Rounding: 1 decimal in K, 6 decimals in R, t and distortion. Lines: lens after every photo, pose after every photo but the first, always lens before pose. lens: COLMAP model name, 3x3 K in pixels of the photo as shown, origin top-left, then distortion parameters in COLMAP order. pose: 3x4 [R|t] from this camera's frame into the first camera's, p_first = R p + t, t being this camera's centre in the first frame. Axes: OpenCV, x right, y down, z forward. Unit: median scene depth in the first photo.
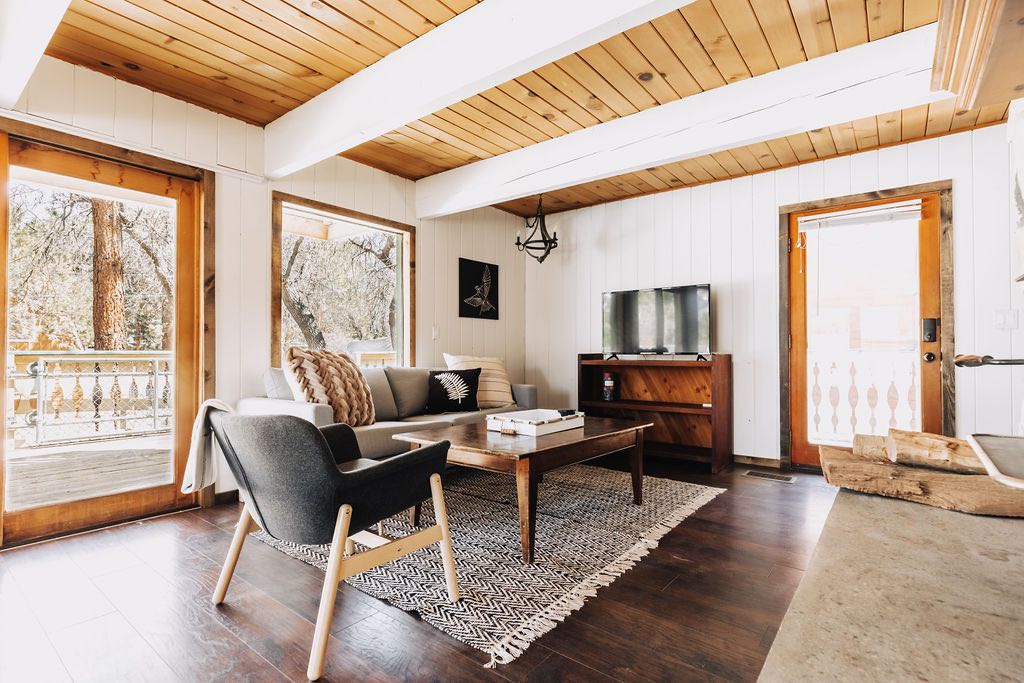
lens RADIAL K [[497.6, 0, 511.3], [0, 497.6, 341.4], [0, 0, 1]] dist [-0.003779, 0.000530]
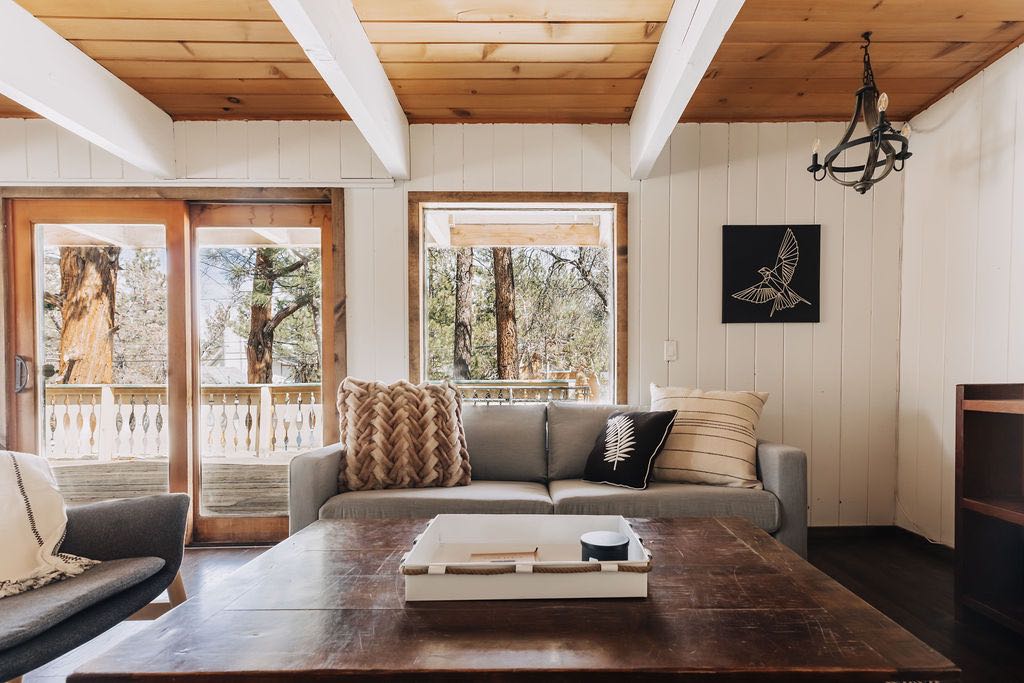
lens RADIAL K [[487.0, 0, 518.1], [0, 487.0, 390.4], [0, 0, 1]] dist [-0.000267, 0.000807]
pose [[0.641310, 0.011039, -0.767203, 0.251282], [0.024028, 0.999117, 0.034461, 0.008505], [0.766906, -0.040535, 0.640478, 0.538903]]
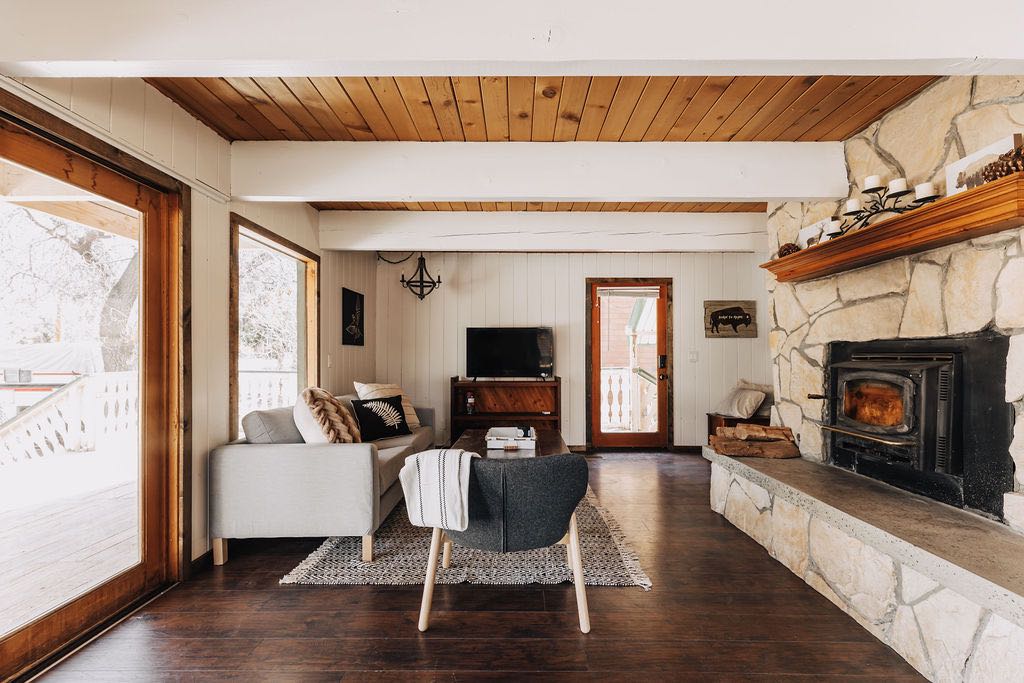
lens RADIAL K [[461.6, 0, 509.7], [0, 461.6, 348.4], [0, 0, 1]] dist [-0.002313, 0.001630]
pose [[0.792597, 0.009301, 0.609675, -0.528153], [-0.011581, 0.999933, -0.000199, -0.056905], [-0.609636, -0.006903, 0.792651, 0.028356]]
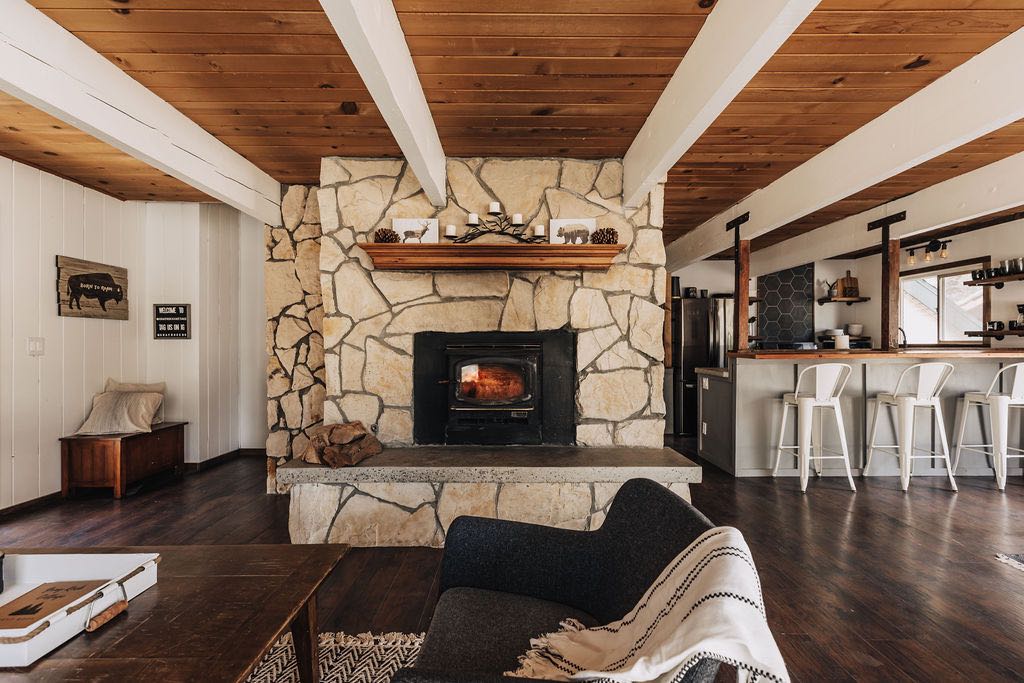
lens RADIAL K [[461.6, 0, 513.6], [0, 461.6, 343.4], [0, 0, 1]] dist [-0.002313, 0.001630]
pose [[-0.626632, 0.003272, 0.779308, -0.390146], [-0.015054, 0.999754, -0.016303, -0.041948], [-0.779170, -0.021948, -0.626429, 0.712883]]
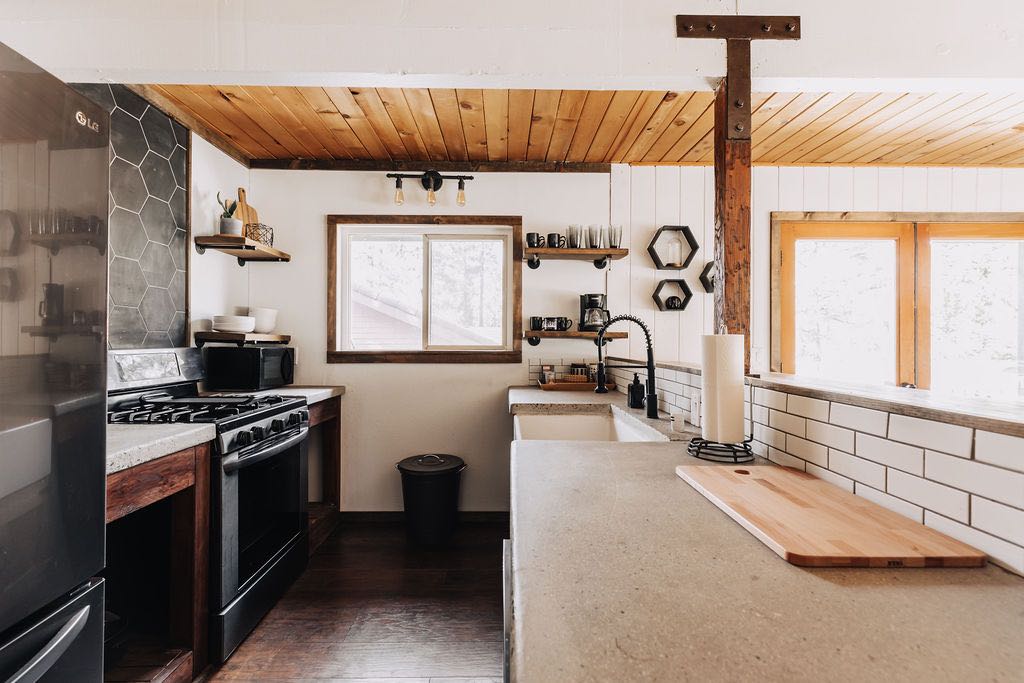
lens RADIAL K [[461.6, 0, 513.3], [0, 461.6, 341.9], [0, 0, 1]] dist [-0.002313, 0.001630]
pose [[-0.781440, -0.001719, -0.623978, 0.332015], [0.011299, 0.999793, -0.016905, -0.085772], [0.623878, -0.020260, -0.781259, -0.505882]]
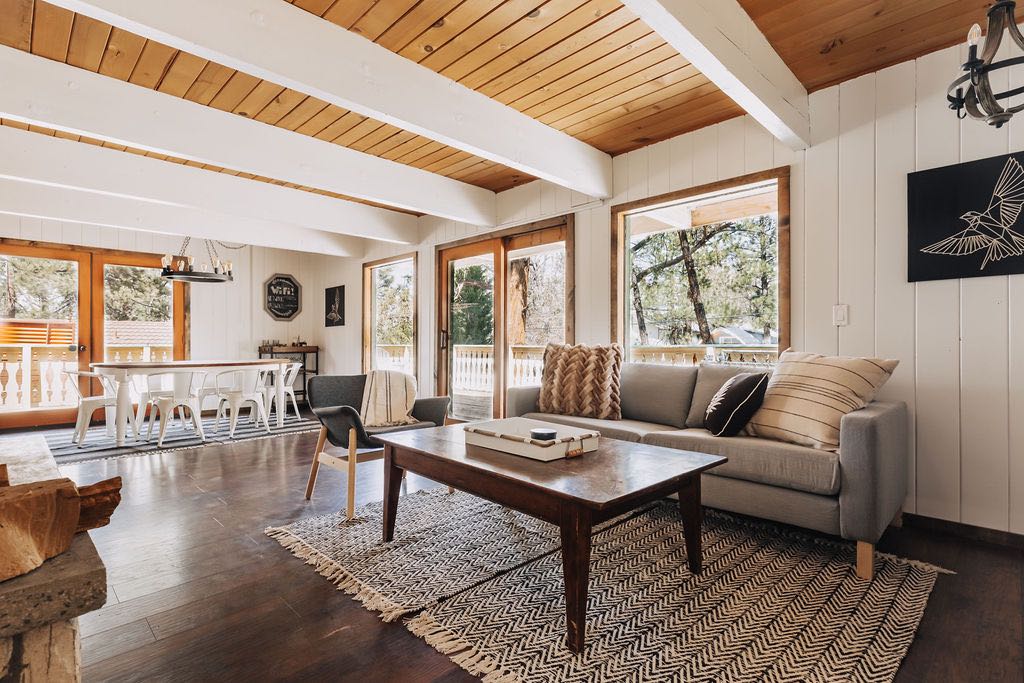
lens RADIAL K [[487.0, 0, 509.5], [0, 487.0, 341.7], [0, 0, 1]] dist [-0.000267, 0.000807]
pose [[-0.108518, -0.004474, -0.994084, 0.610031], [0.024198, 0.999682, -0.007141, 0.012301], [0.993800, -0.024830, -0.108375, 0.792579]]
